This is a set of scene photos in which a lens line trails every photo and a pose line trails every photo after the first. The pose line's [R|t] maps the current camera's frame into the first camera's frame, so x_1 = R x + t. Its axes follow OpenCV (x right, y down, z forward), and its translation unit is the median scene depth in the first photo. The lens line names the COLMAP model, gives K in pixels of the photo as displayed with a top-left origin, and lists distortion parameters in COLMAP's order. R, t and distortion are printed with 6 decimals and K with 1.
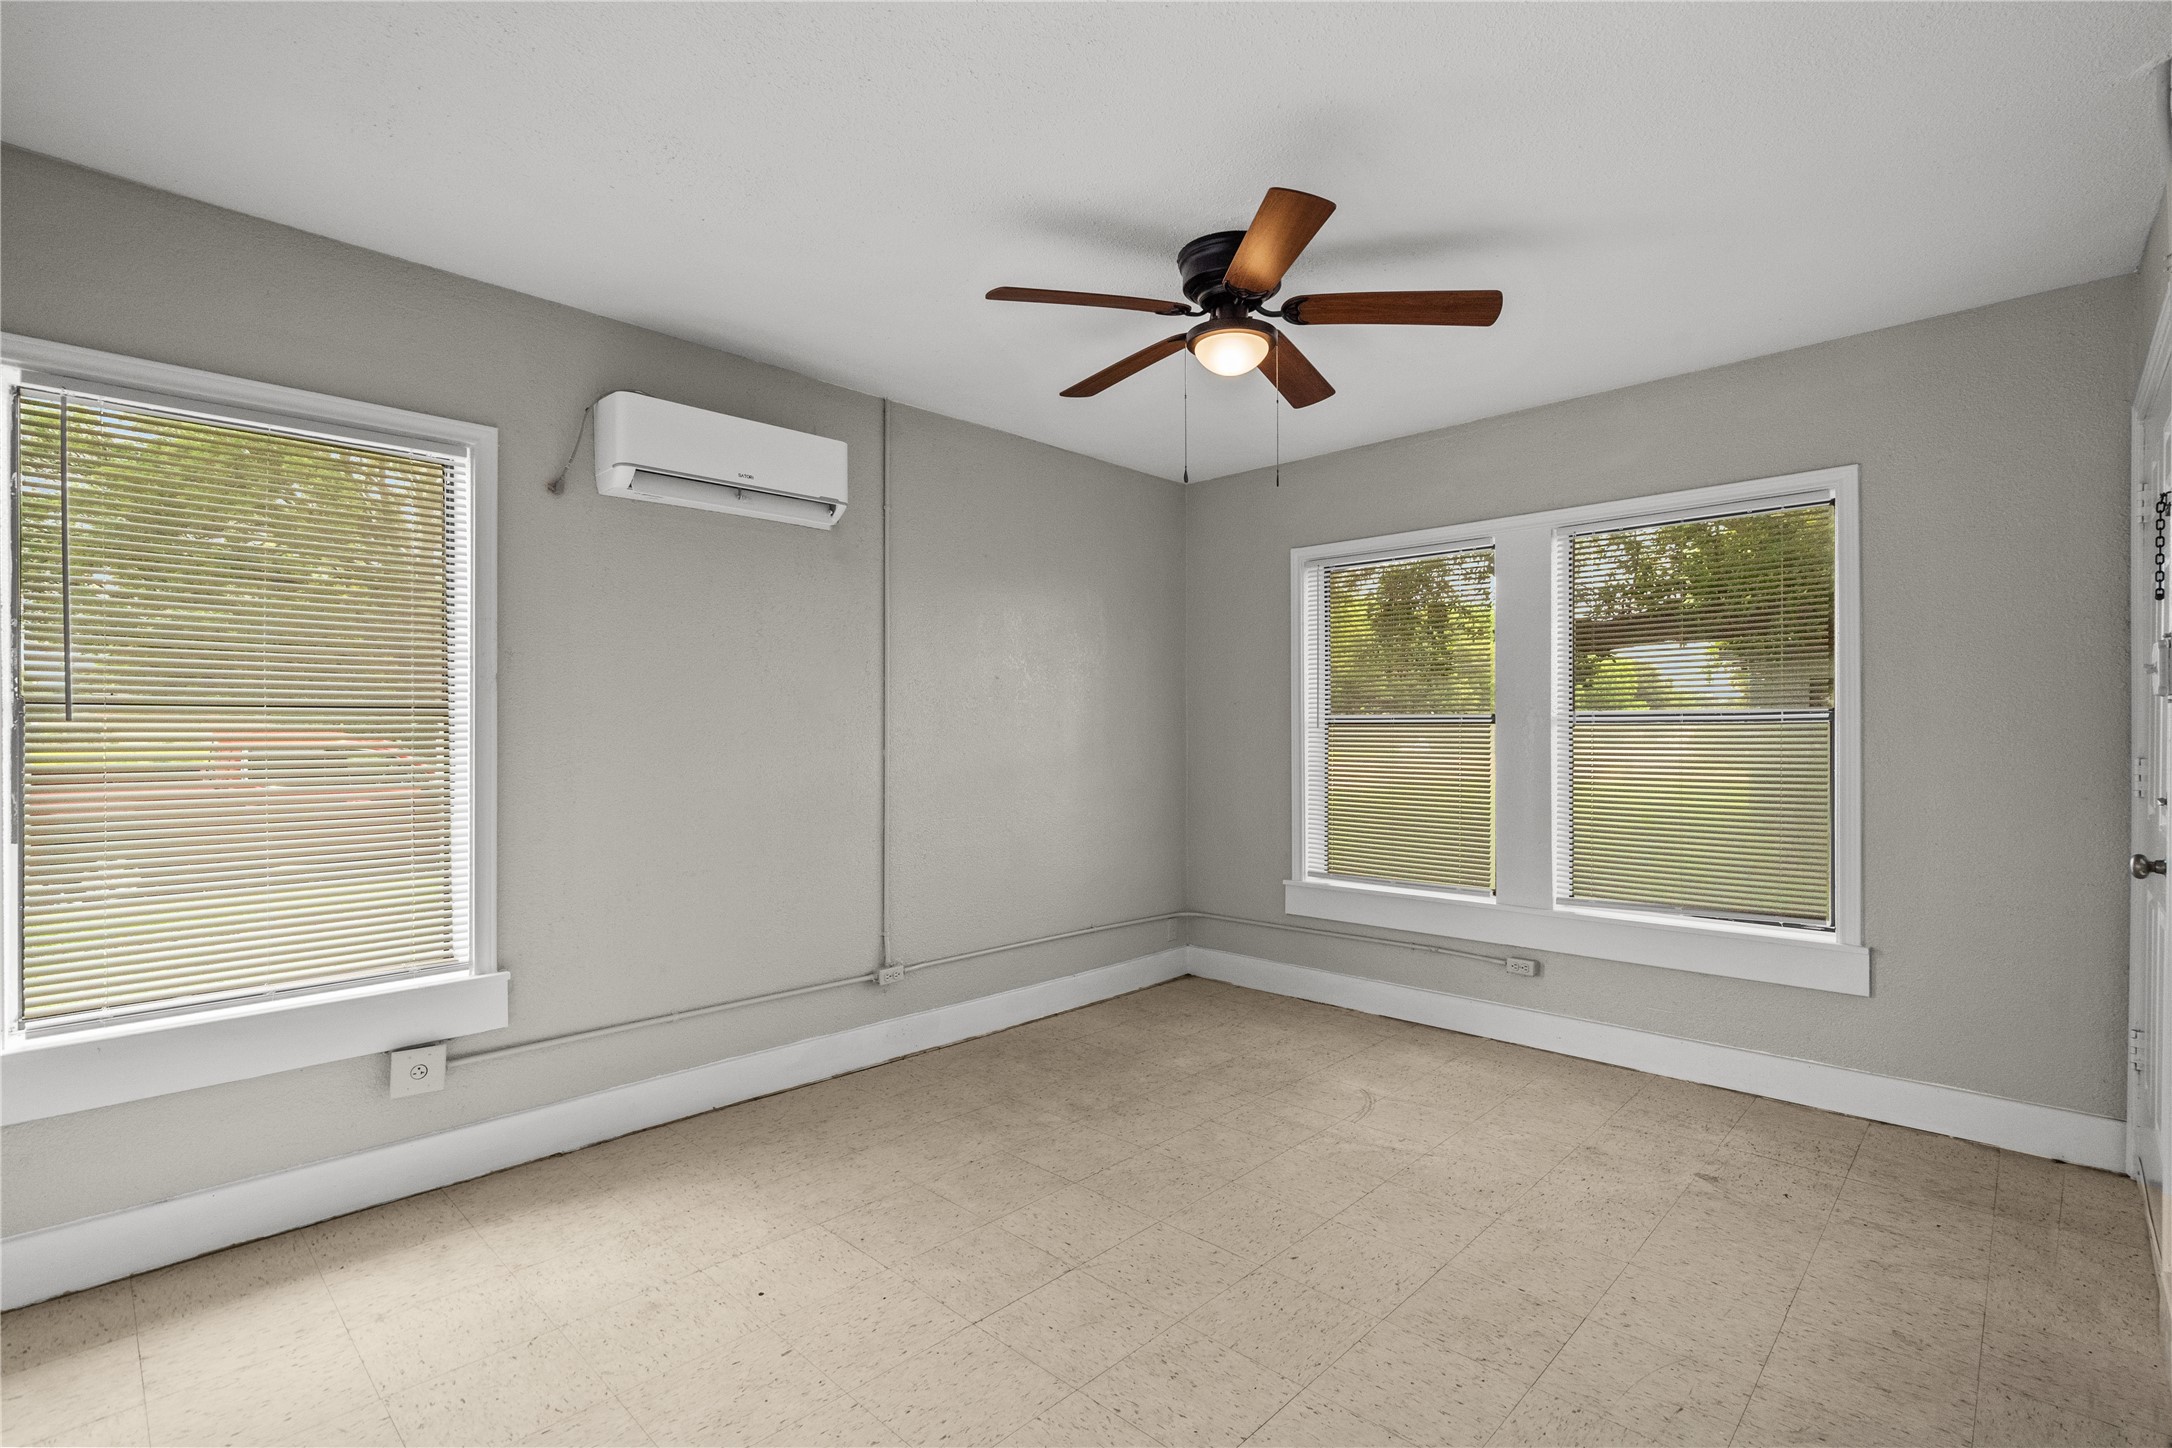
lens RADIAL K [[994.6, 0, 1086.6], [0, 994.6, 729.2], [0, 0, 1]] dist [0.000474, 0.000218]
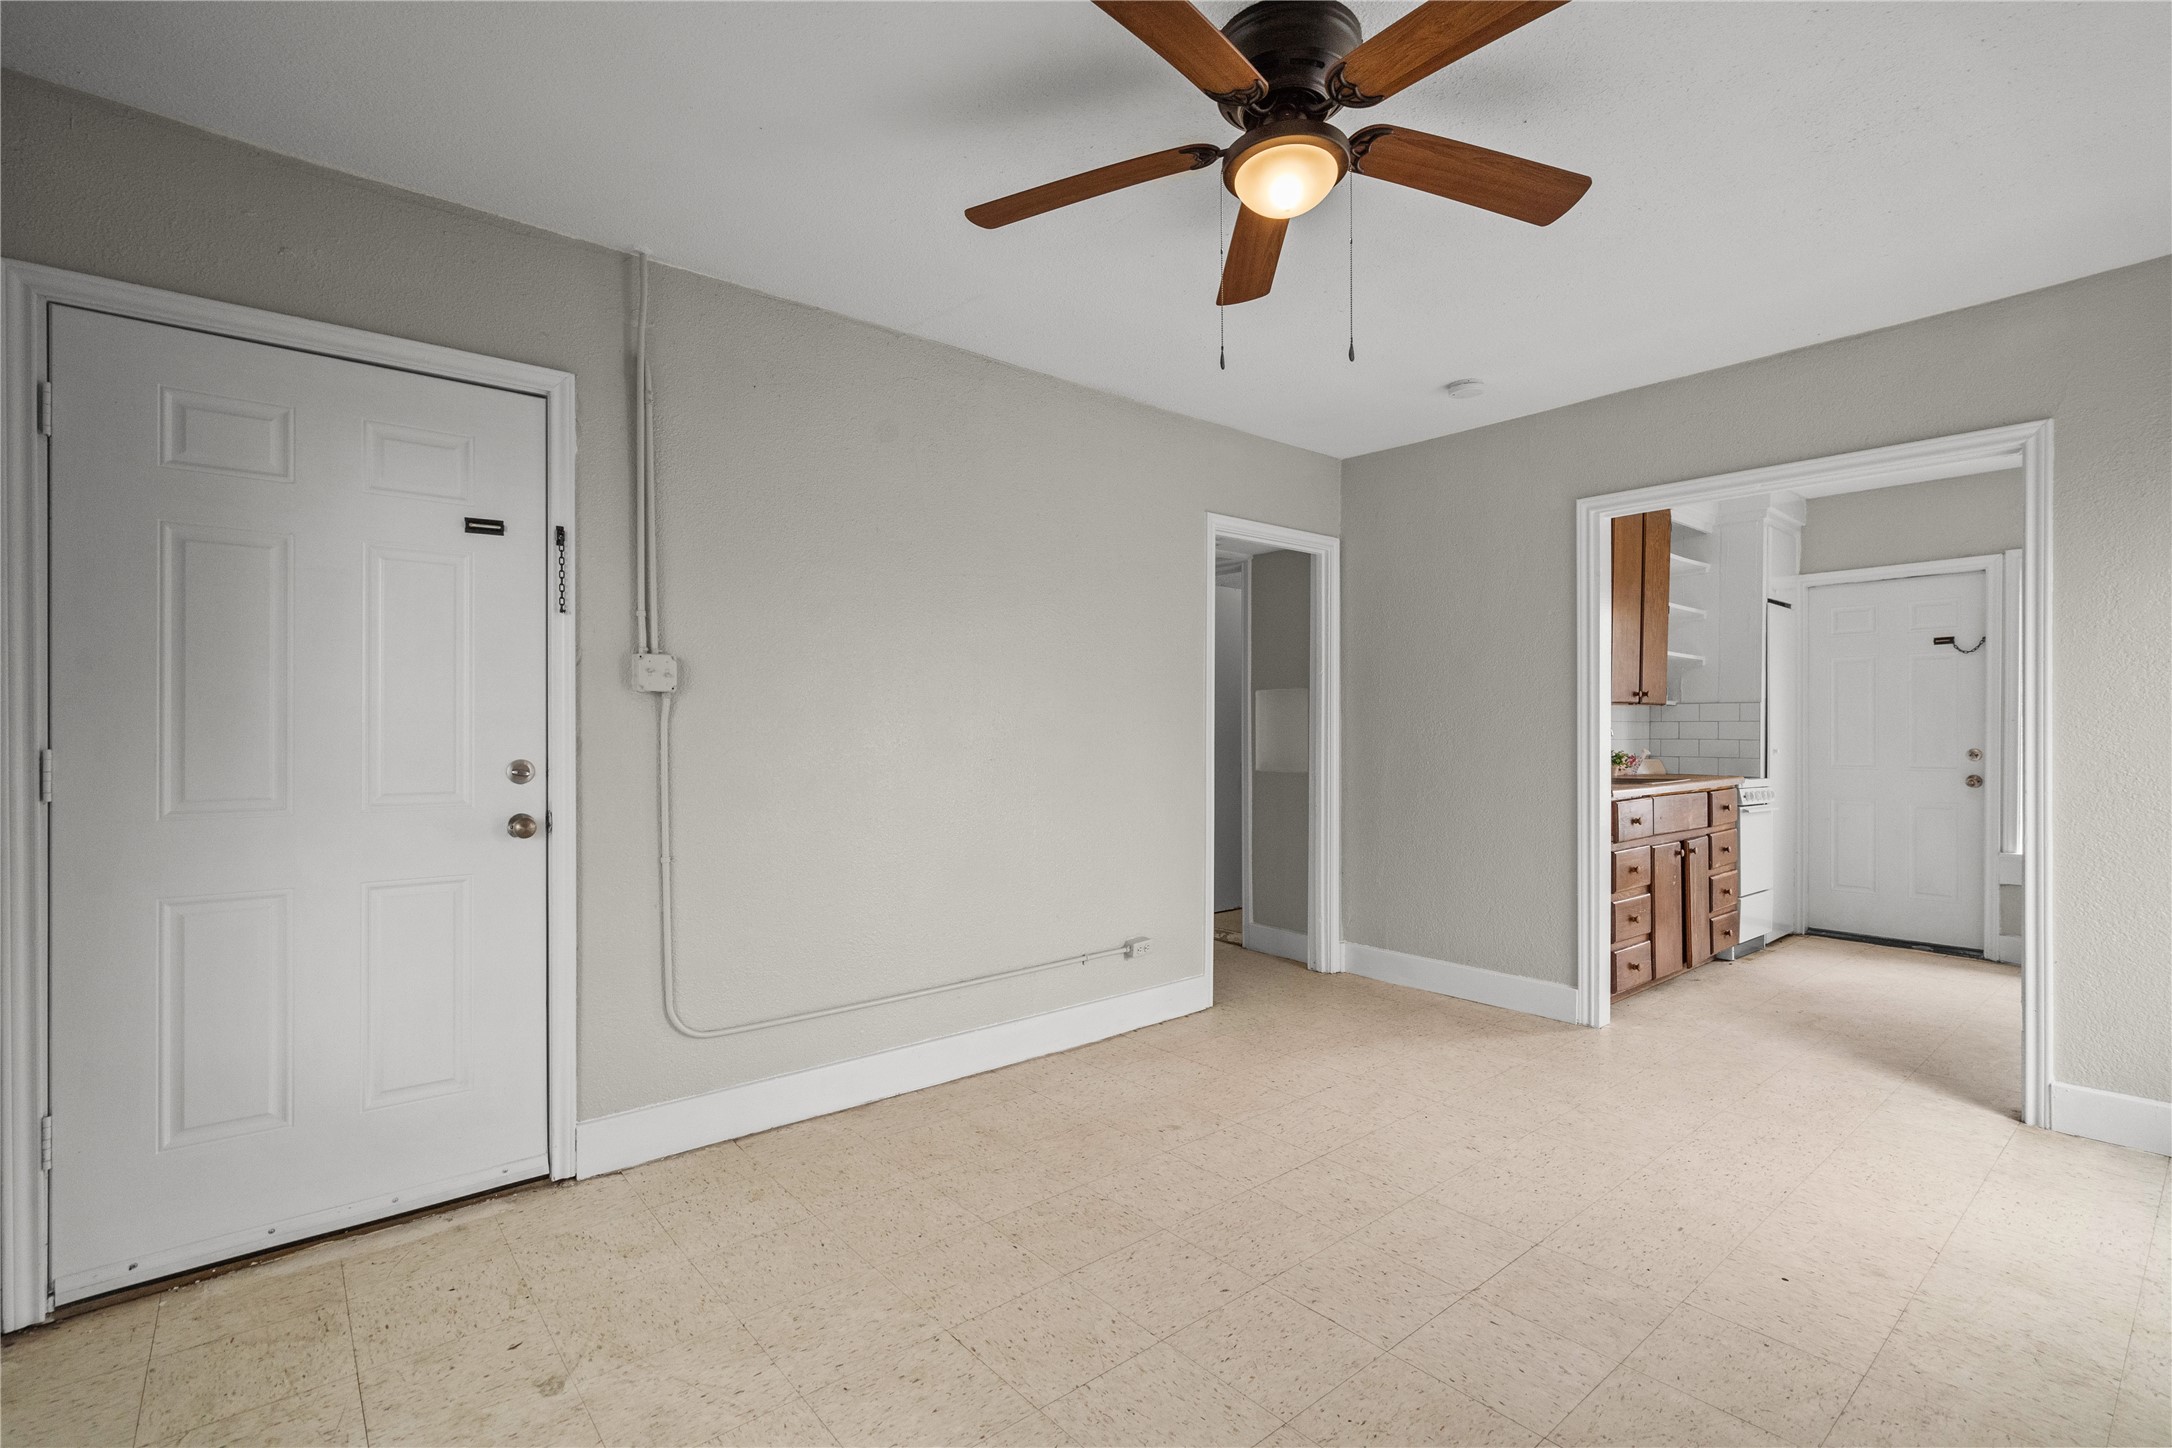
lens RADIAL K [[994.6, 0, 1086.6], [0, 994.6, 729.2], [0, 0, 1]] dist [0.000474, 0.000218]
pose [[-0.994583, 0.002967, 0.103903, 0.242966], [0.002804, 0.999995, -0.001712, 0.022292], [-0.103908, -0.001411, -0.994586, 1.951190]]
